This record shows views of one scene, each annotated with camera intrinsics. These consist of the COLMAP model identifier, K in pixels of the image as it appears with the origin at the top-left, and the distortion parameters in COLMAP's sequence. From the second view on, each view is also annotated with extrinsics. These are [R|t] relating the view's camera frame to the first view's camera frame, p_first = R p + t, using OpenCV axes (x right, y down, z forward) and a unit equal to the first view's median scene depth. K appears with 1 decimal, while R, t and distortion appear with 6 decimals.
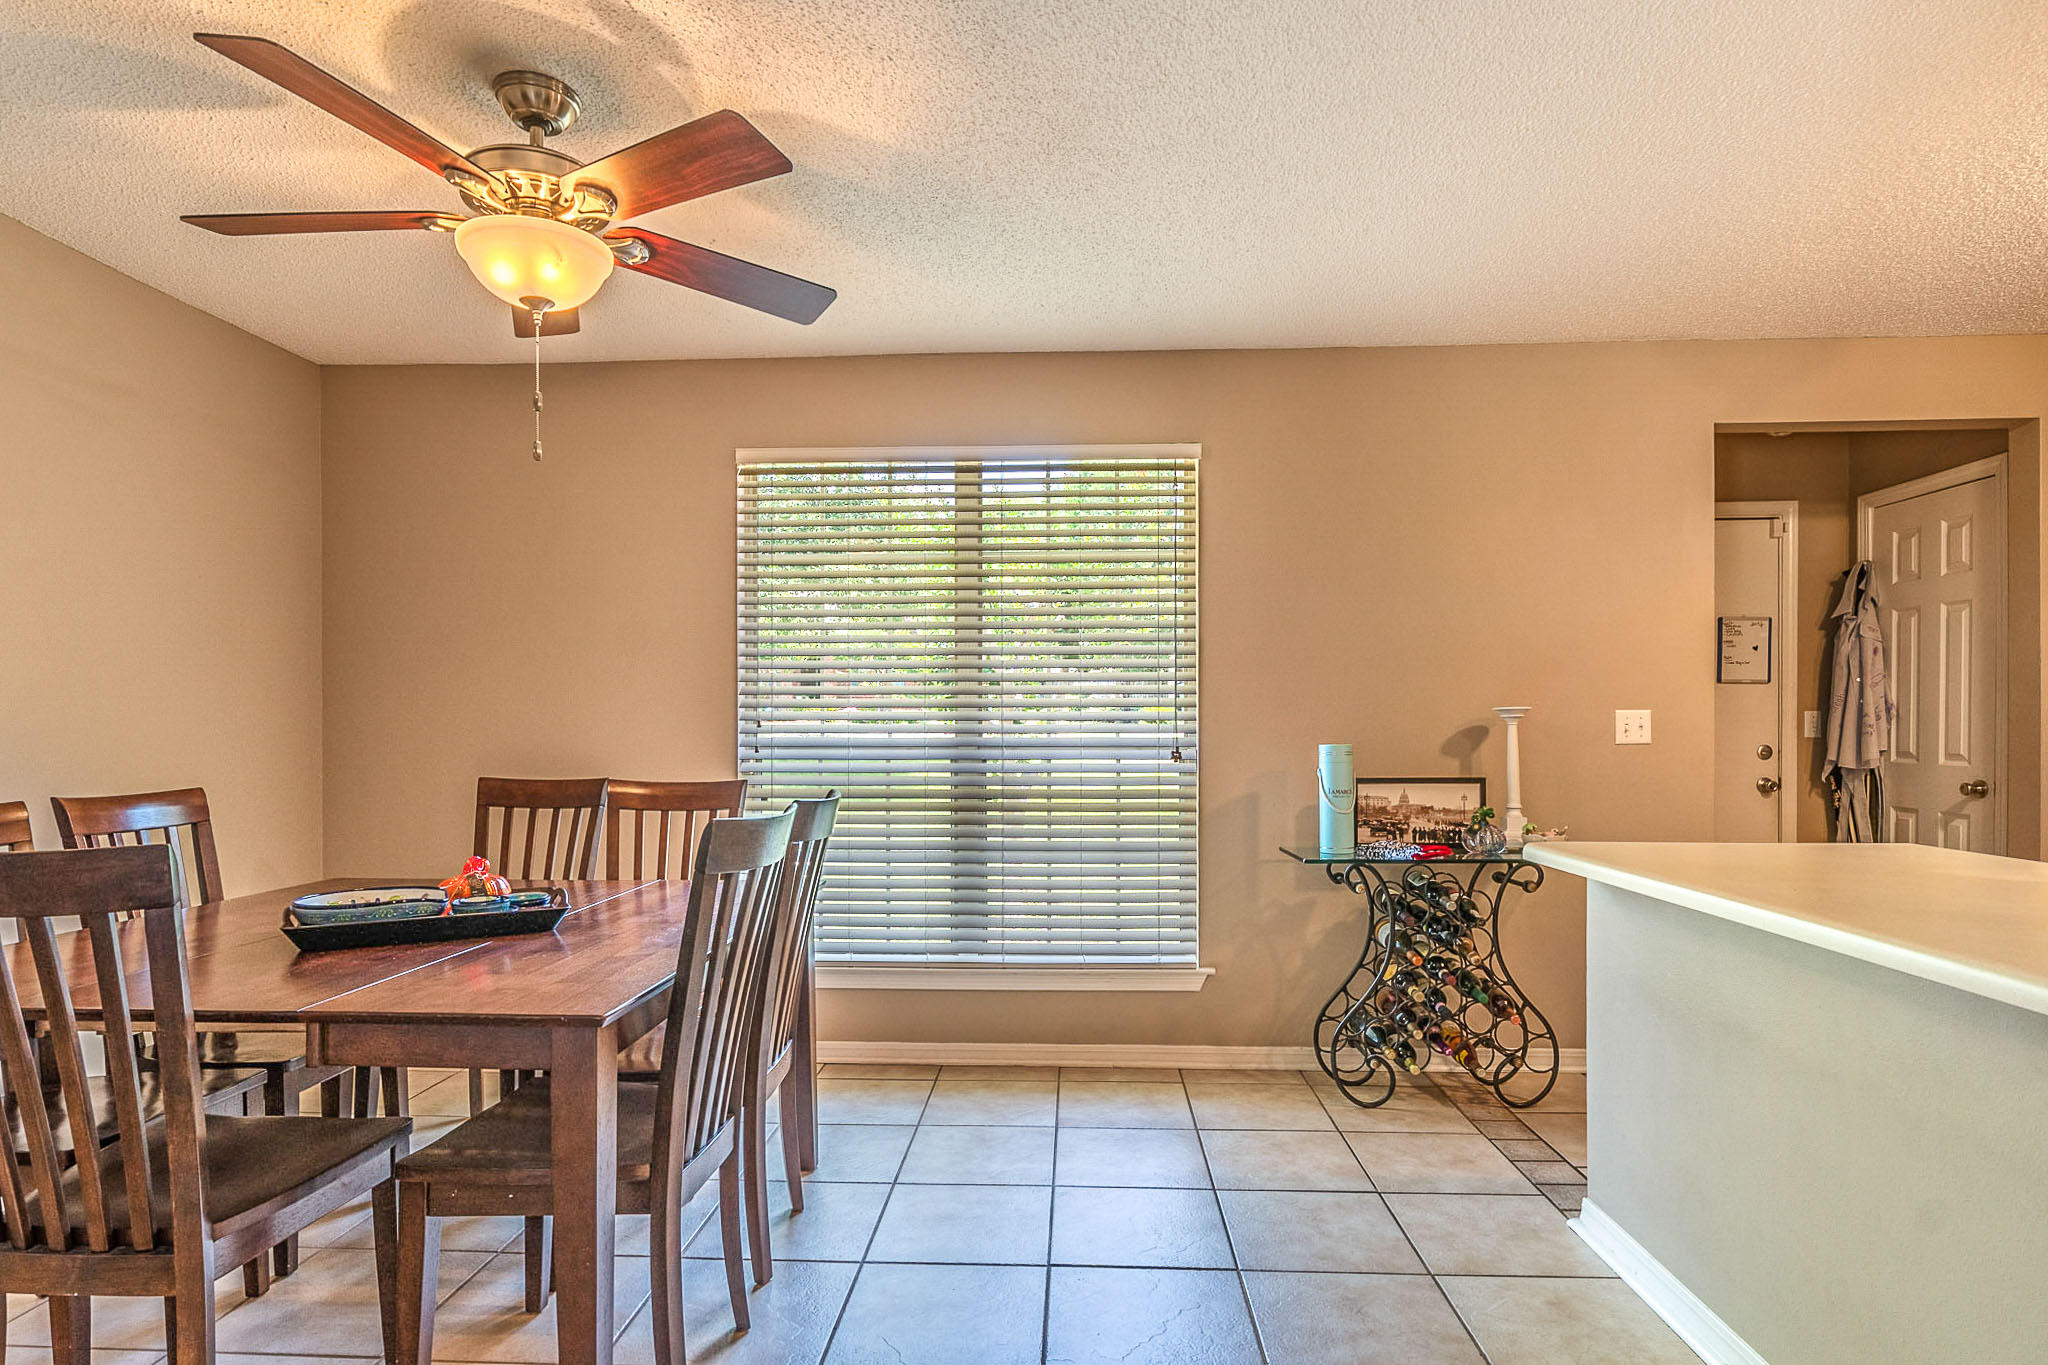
lens RADIAL K [[1085.0, 0, 1028.0], [0, 1085.0, 716.2], [0, 0, 1]] dist [-0.002707, -0.001501]
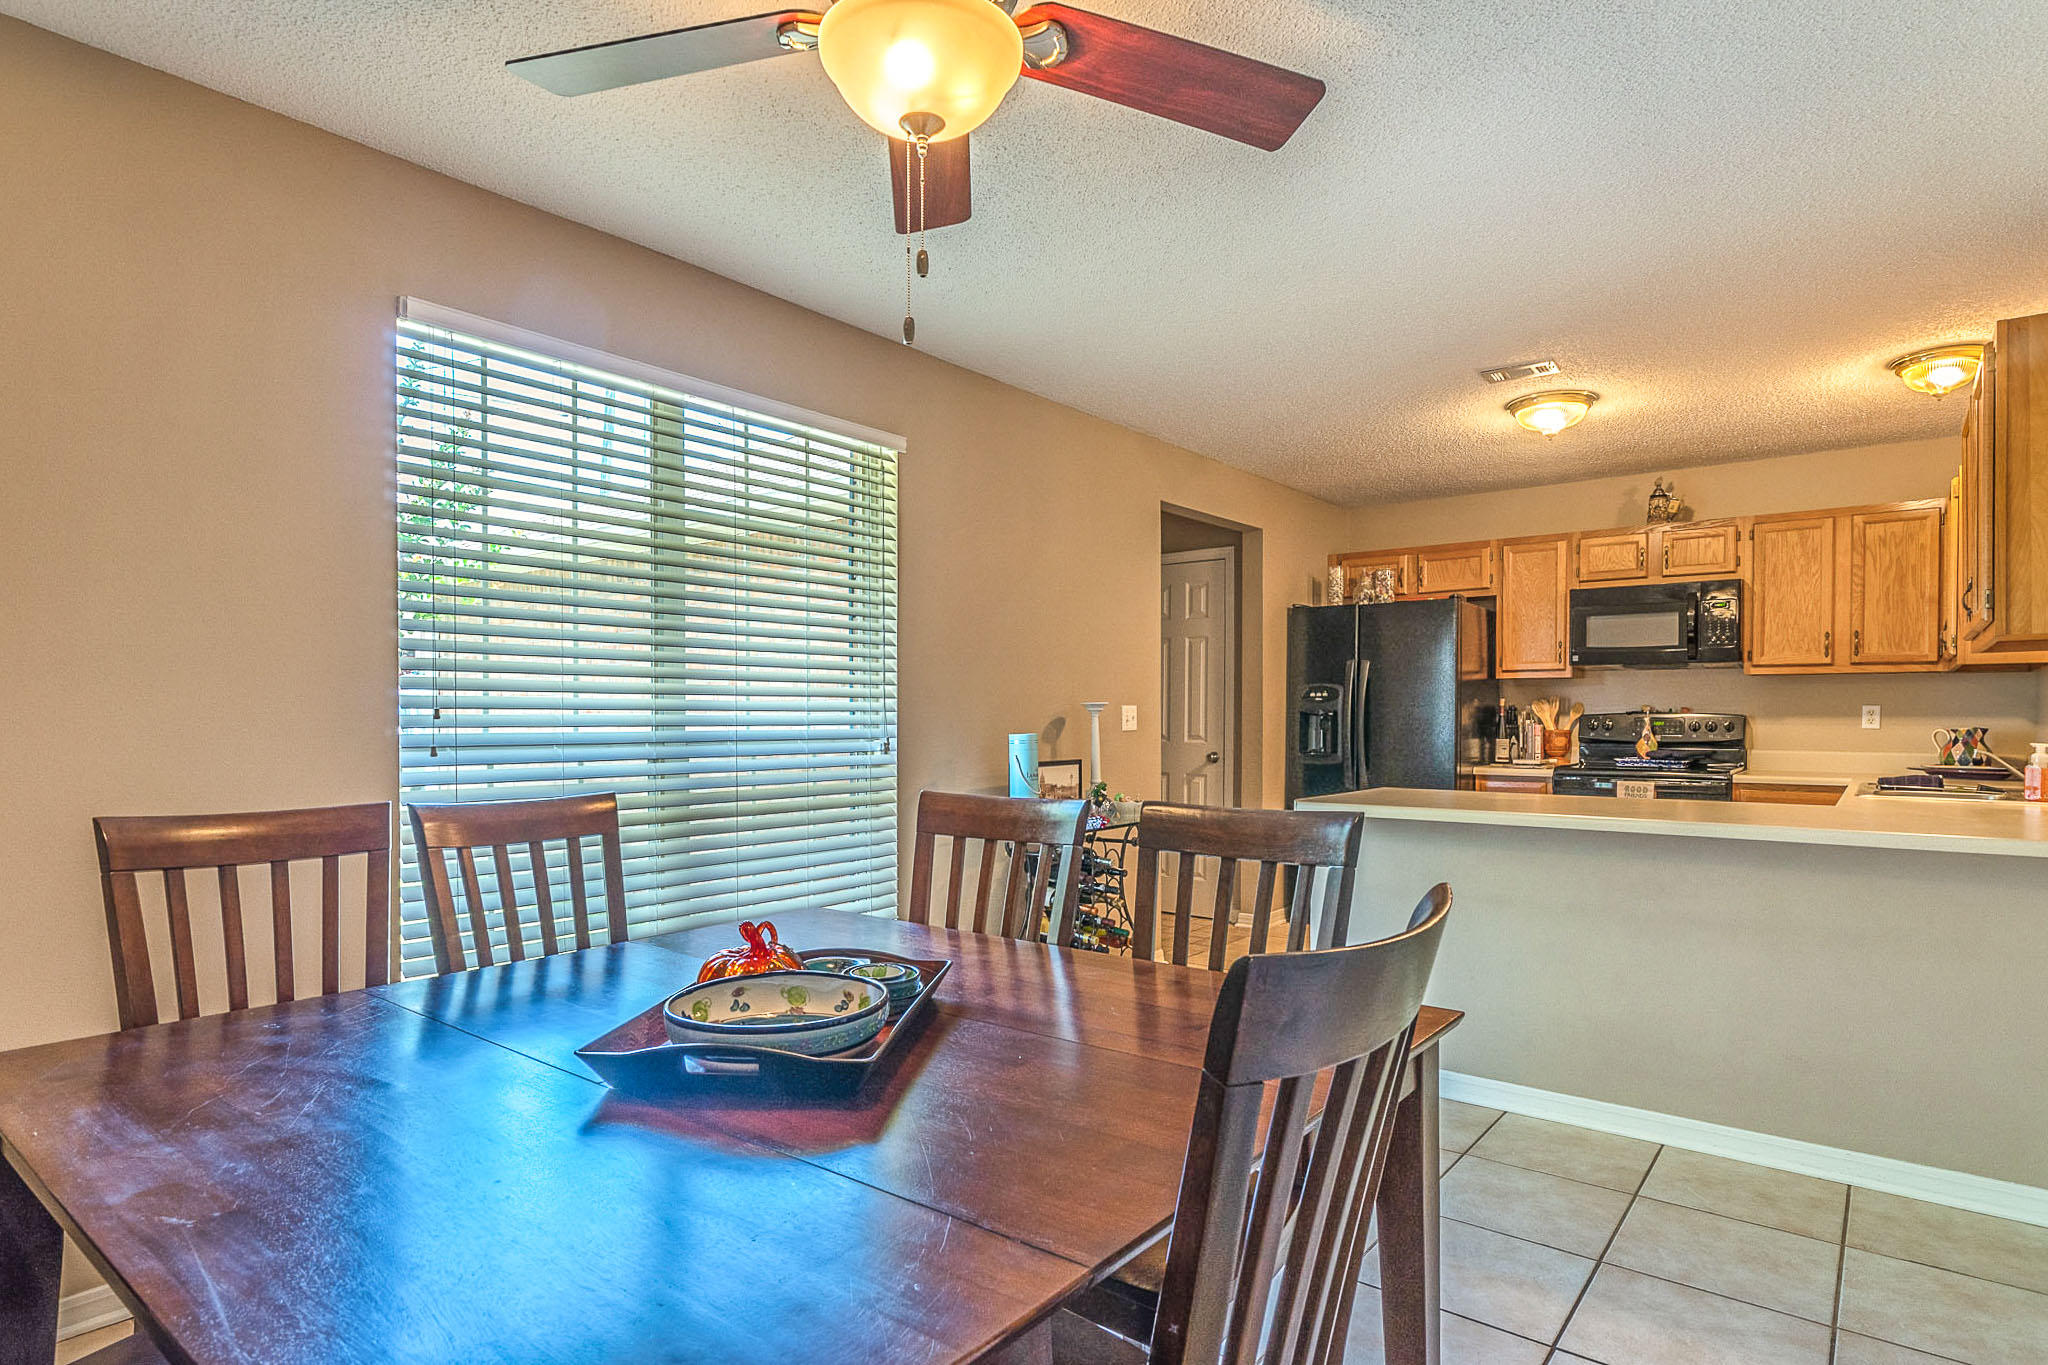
lens RADIAL K [[1089.7, 0, 1030.7], [0, 1089.7, 717.3], [0, 0, 1]] dist [-0.000415, -0.000972]
pose [[0.580433, 0.000105, 0.814308, -0.596584], [-0.008006, 0.999952, 0.005577, 0.002364], [-0.814269, -0.009756, 0.580406, 0.313510]]
